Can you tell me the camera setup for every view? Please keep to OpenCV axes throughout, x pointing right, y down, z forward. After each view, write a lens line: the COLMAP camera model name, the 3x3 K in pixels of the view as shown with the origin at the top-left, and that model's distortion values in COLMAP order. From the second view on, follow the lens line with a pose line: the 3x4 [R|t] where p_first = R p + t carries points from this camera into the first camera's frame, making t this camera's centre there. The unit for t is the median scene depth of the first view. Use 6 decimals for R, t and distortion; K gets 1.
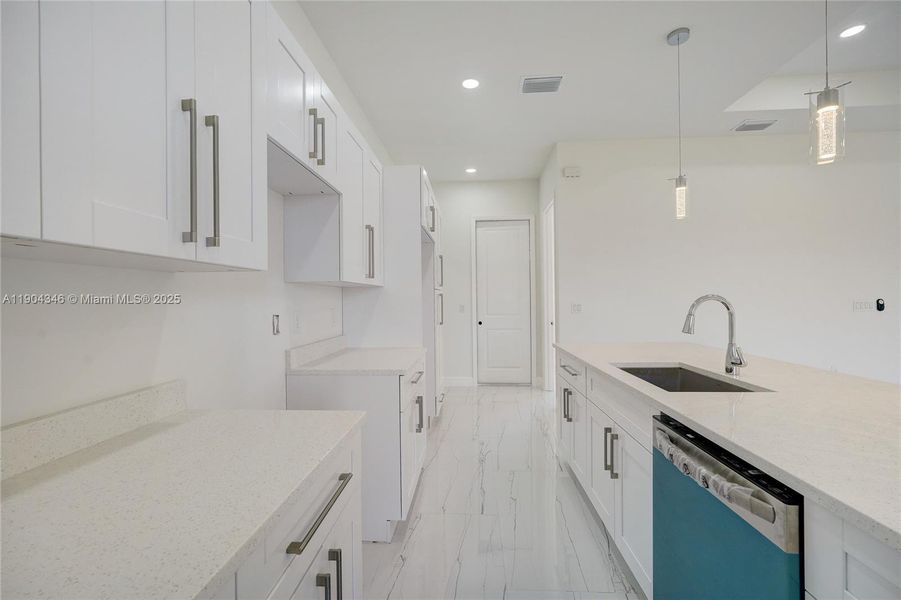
lens RADIAL K [[404.2, 0, 453.0], [0, 404.2, 295.3], [0, 0, 1]] dist [-0.004267, 0.001830]
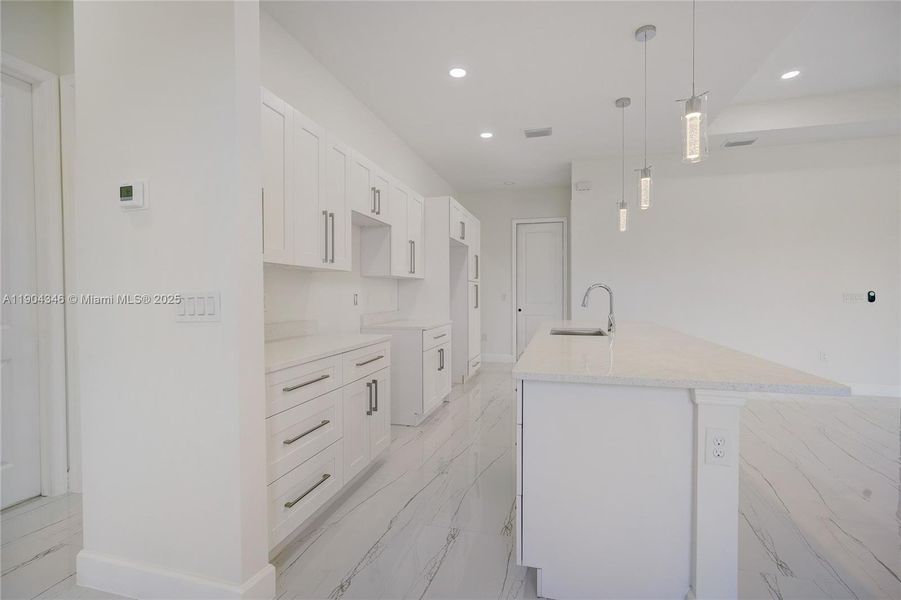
lens RADIAL K [[404.2, 0, 451.0], [0, 404.2, 293.8], [0, 0, 1]] dist [-0.004267, 0.001830]
pose [[0.982496, 0.008730, -0.186077, 0.304023], [-0.006227, 0.999882, 0.014029, 0.017737], [0.186177, -0.012625, 0.982435, -0.668246]]
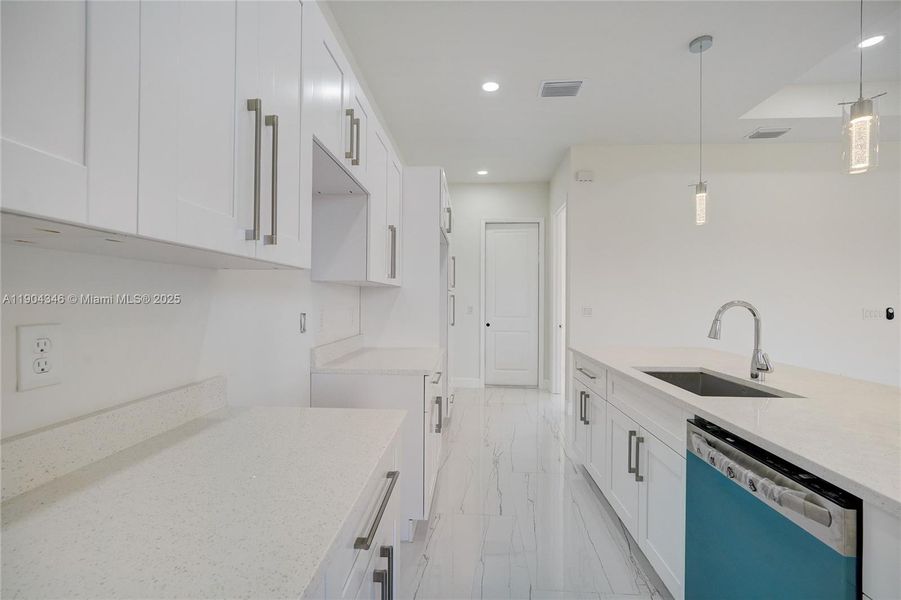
lens RADIAL K [[404.2, 0, 454.8], [0, 404.2, 295.8], [0, 0, 1]] dist [-0.004267, 0.001830]
pose [[0.999844, 0.017505, 0.002252, -0.061873], [-0.017501, 0.999845, -0.002146, 0.000627], [-0.002290, 0.002106, 0.999995, -0.006128]]
